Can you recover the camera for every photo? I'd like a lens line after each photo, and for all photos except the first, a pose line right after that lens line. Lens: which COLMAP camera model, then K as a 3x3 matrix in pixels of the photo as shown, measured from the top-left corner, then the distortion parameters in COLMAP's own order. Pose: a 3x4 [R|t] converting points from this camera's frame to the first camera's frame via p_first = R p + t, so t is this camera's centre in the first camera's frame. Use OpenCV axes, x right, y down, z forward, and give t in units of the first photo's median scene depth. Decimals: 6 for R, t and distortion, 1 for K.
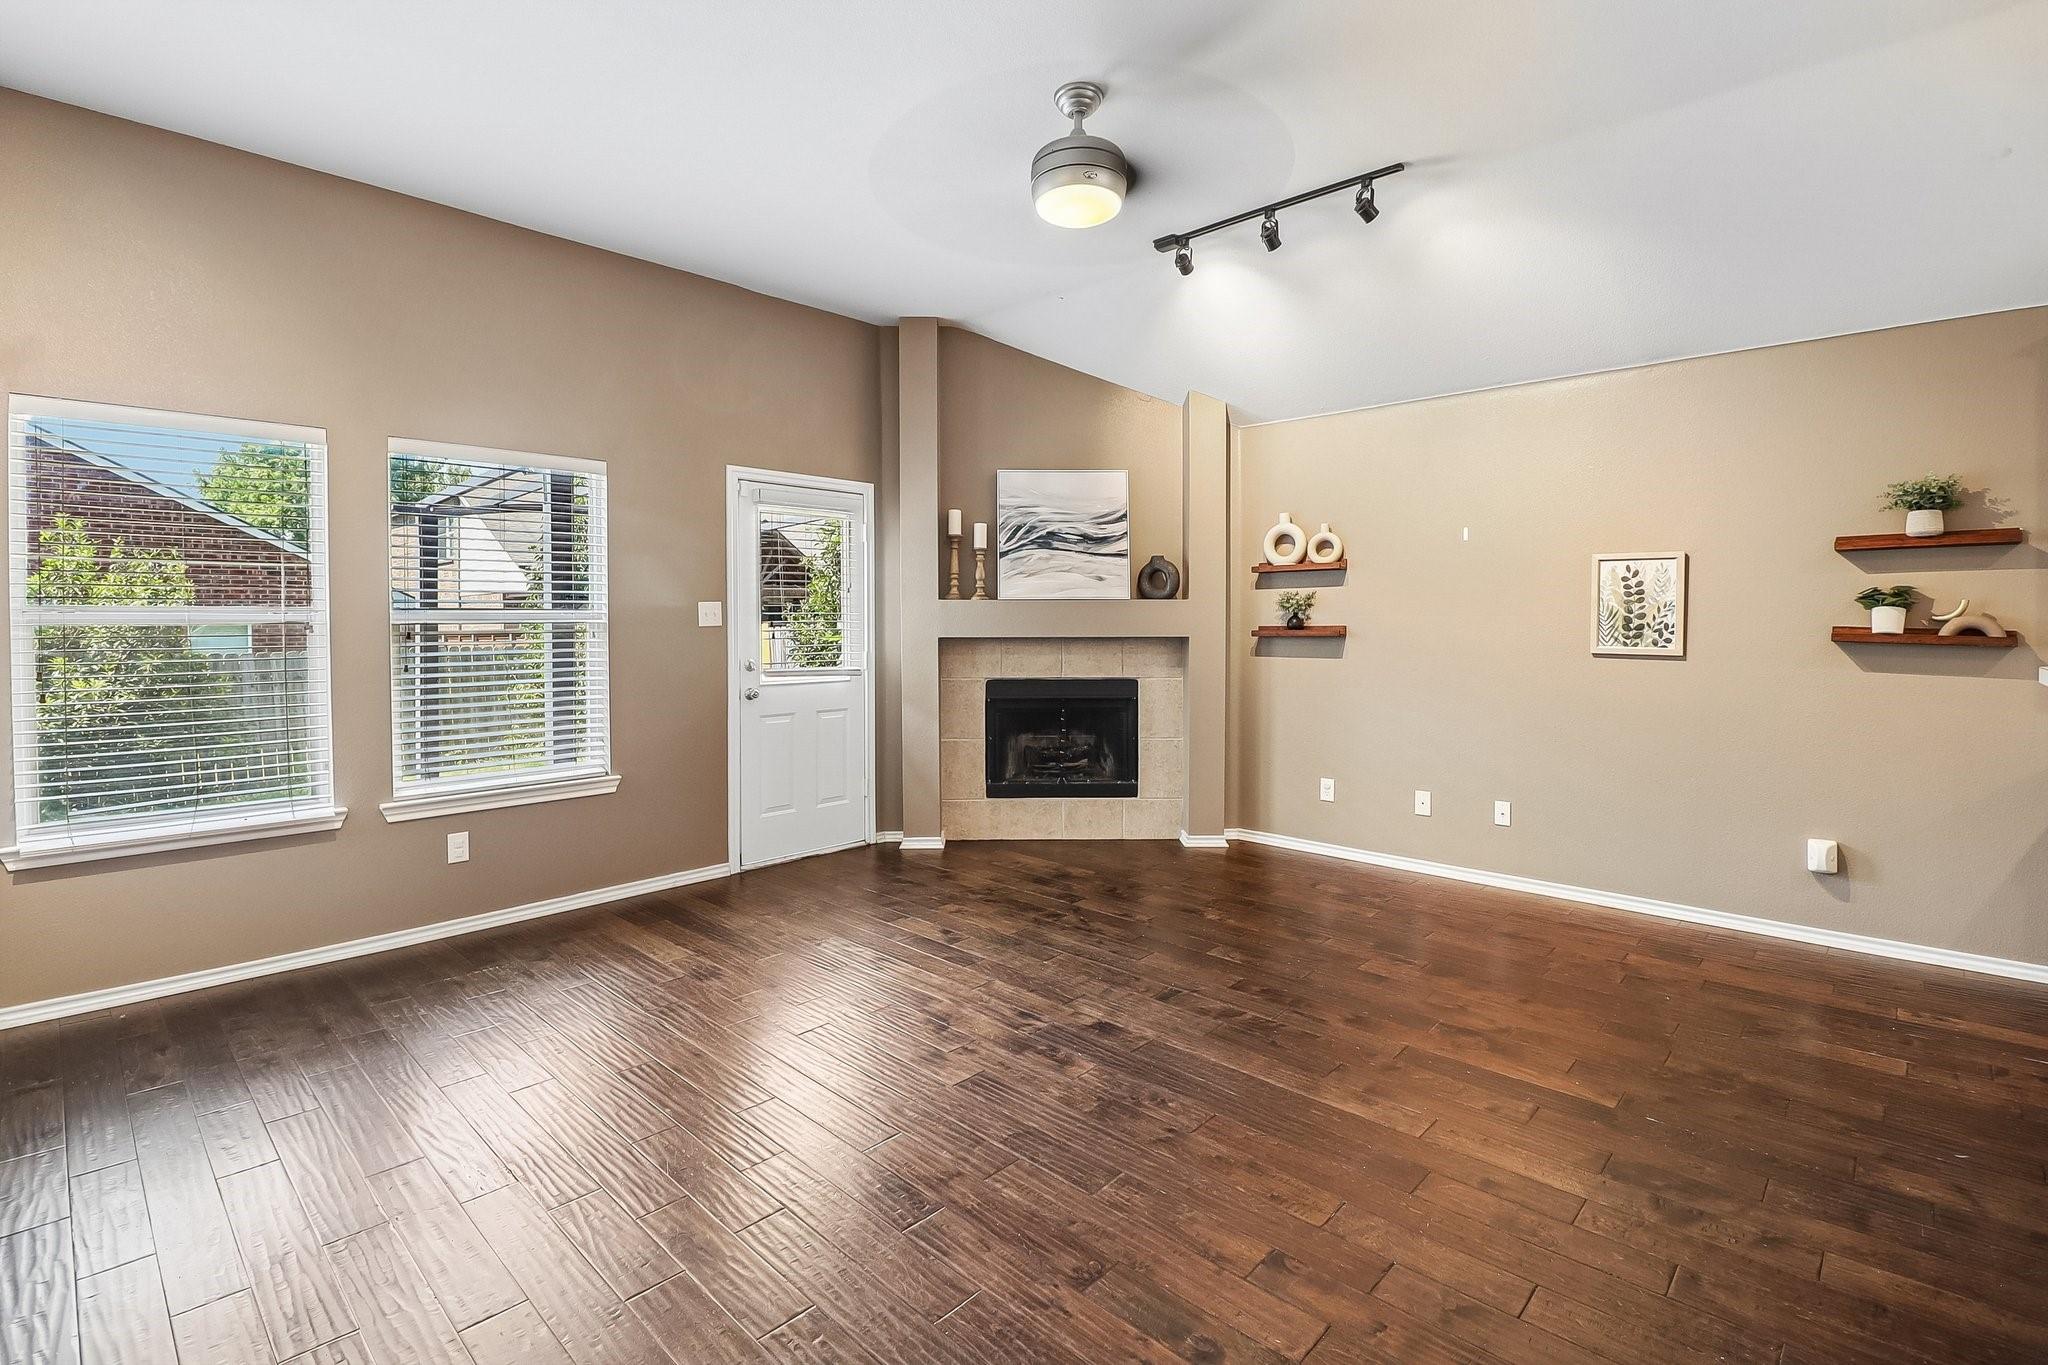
lens RADIAL K [[951.7, 0, 992.6], [0, 951.7, 653.6], [0, 0, 1]] dist [-0.003625, -0.000574]
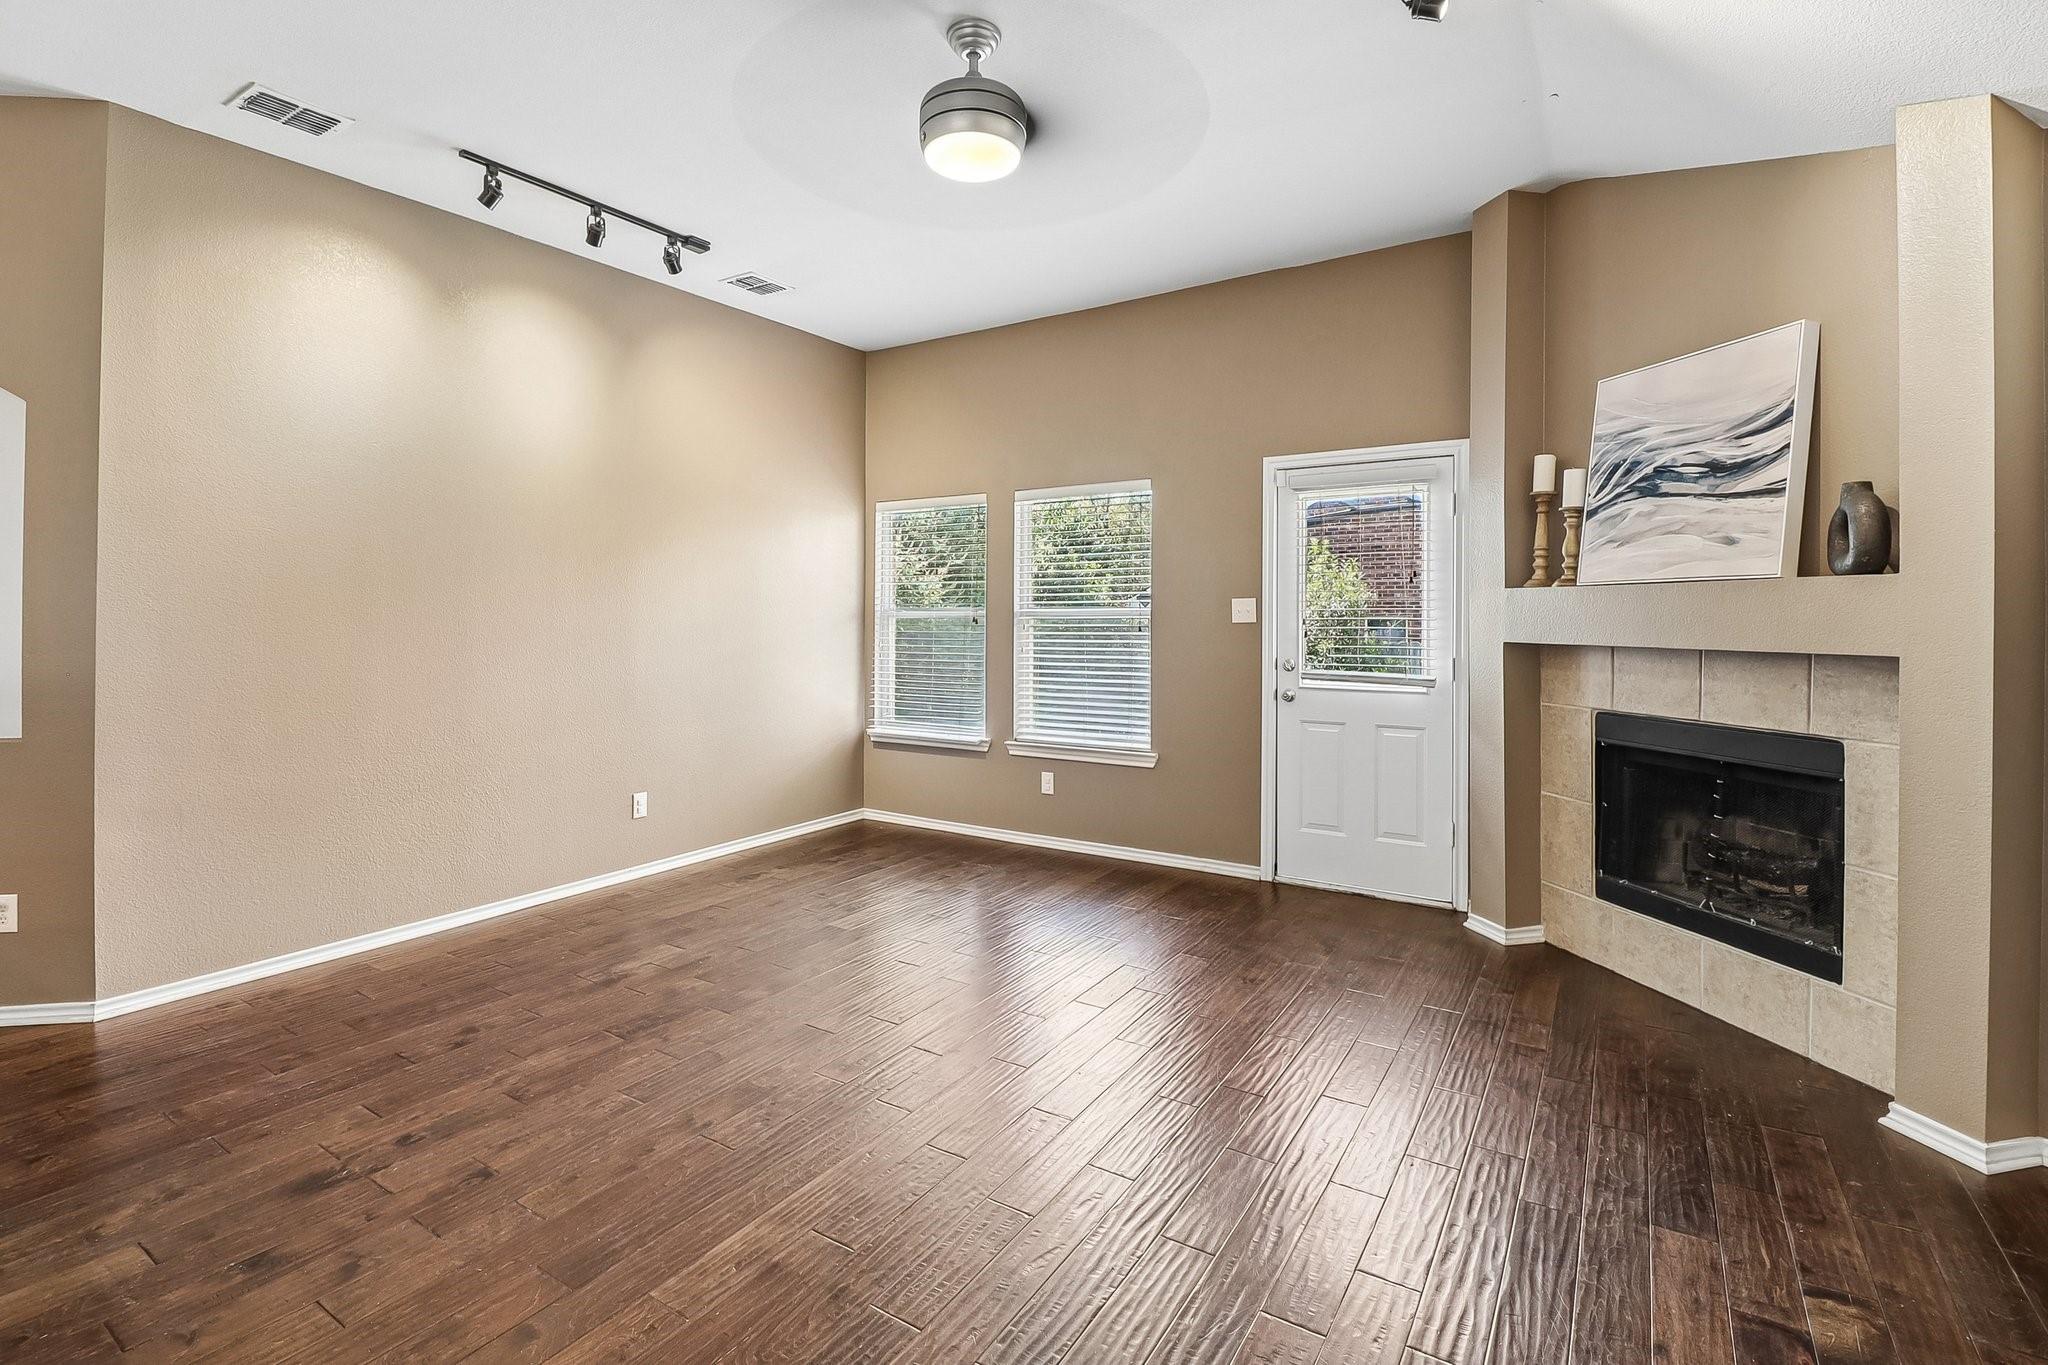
lens RADIAL K [[963.6, 0, 1027.8], [0, 963.6, 622.3], [0, 0, 1]] dist [-0.004148, -0.000966]
pose [[0.186191, 0.007552, -0.982485, 0.569389], [-0.036684, 0.999327, 0.000730, -0.018801], [0.981829, 0.035906, 0.186342, 0.514005]]
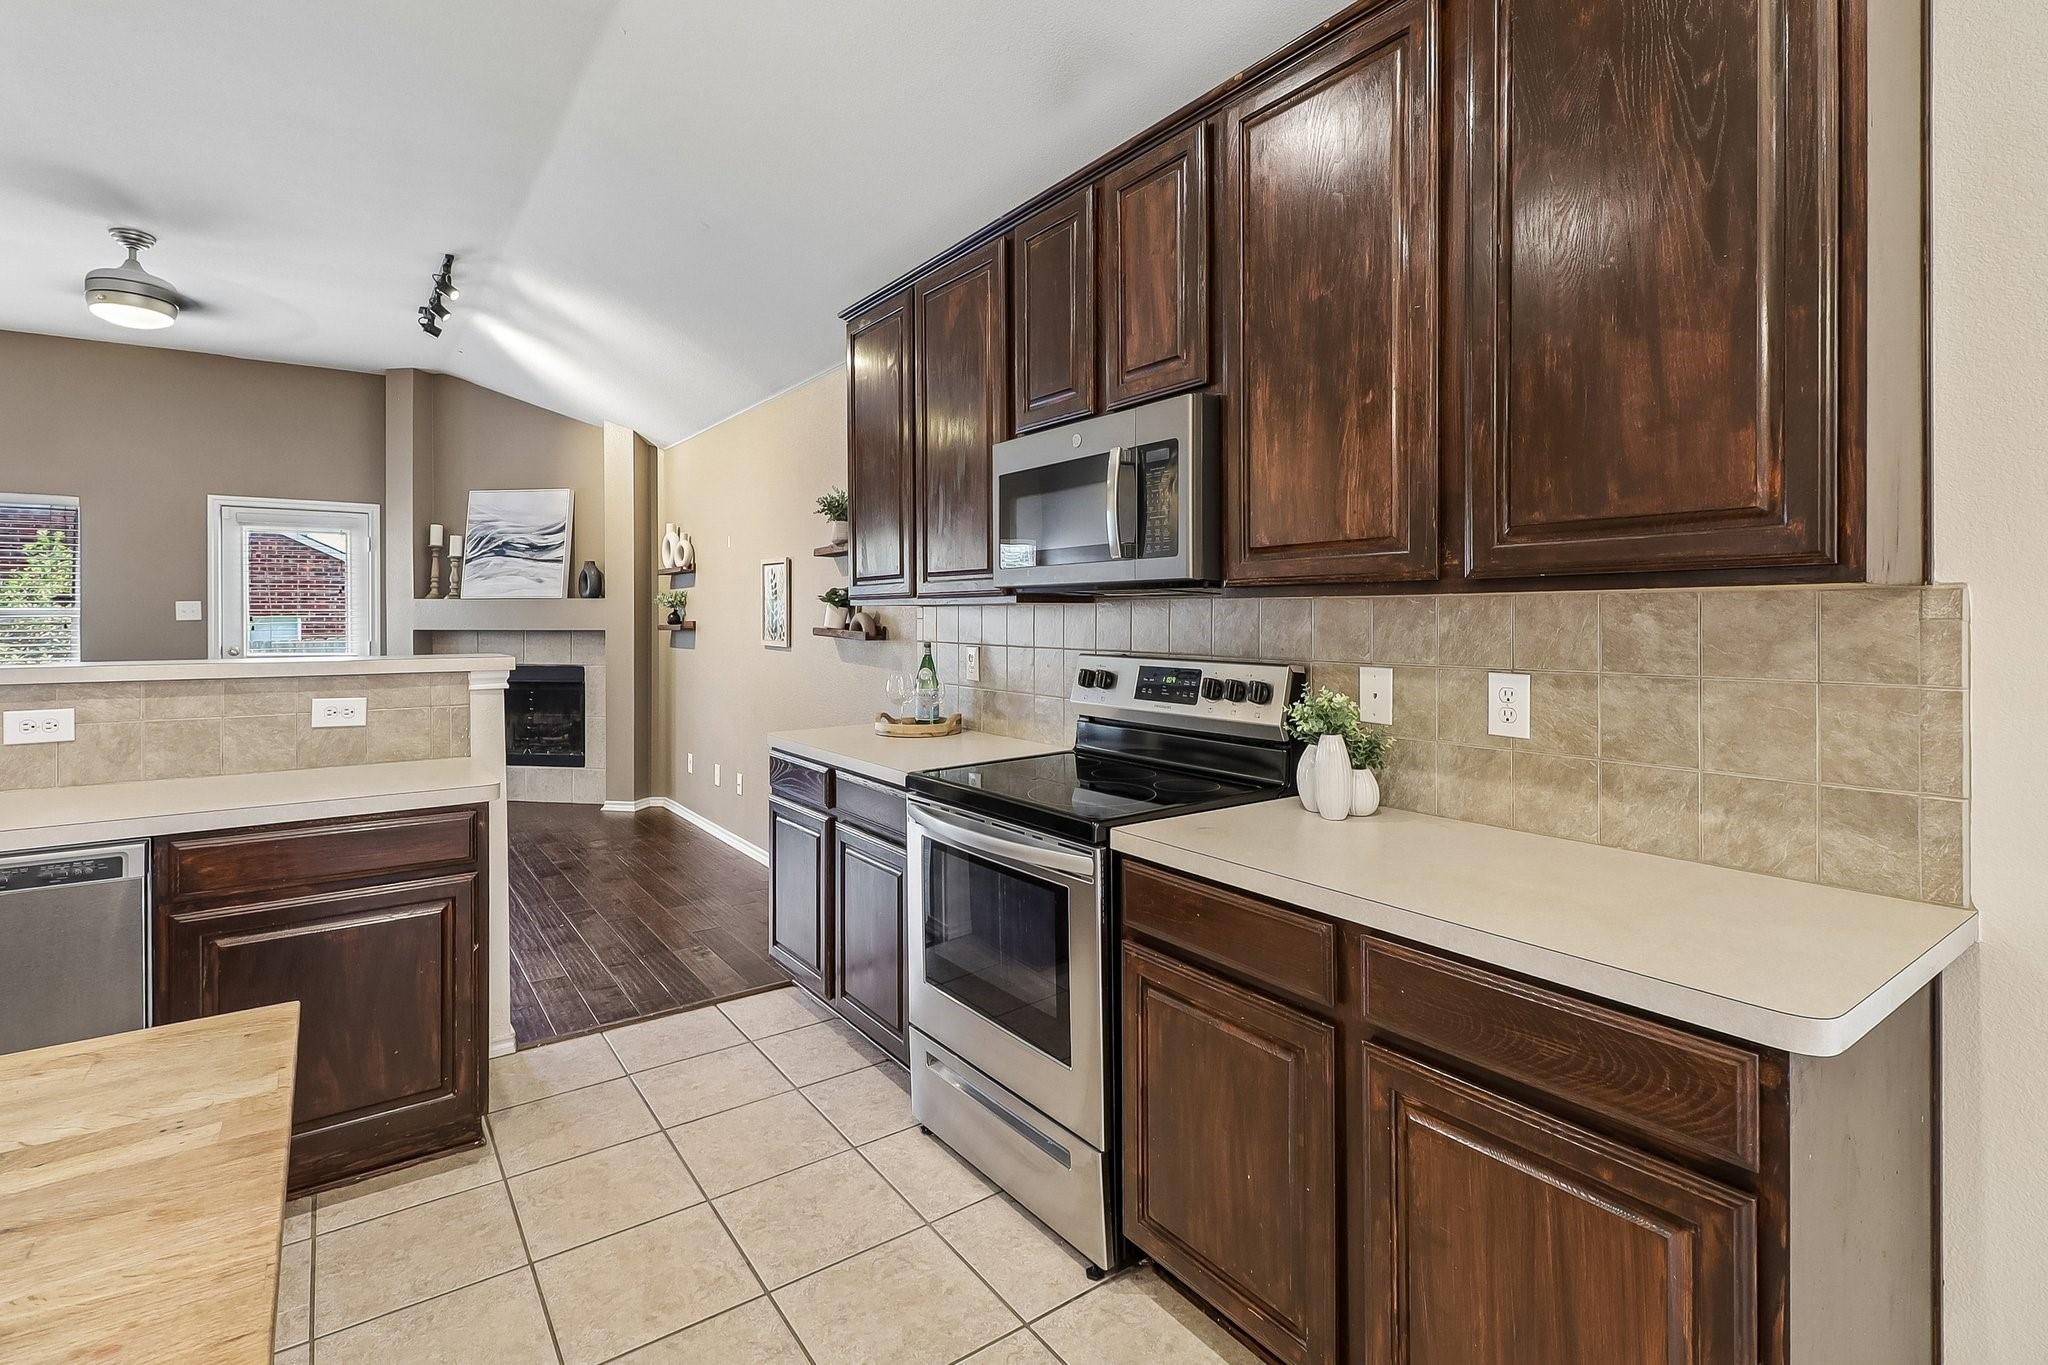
lens RADIAL K [[963.6, 0, 1027.8], [0, 963.6, 622.3], [0, 0, 1]] dist [-0.004148, -0.000966]
pose [[0.982953, 0.001638, -0.183849, 0.930685], [-0.007232, 0.999531, -0.029760, 0.004341], [0.183714, 0.030582, 0.982504, -0.065404]]
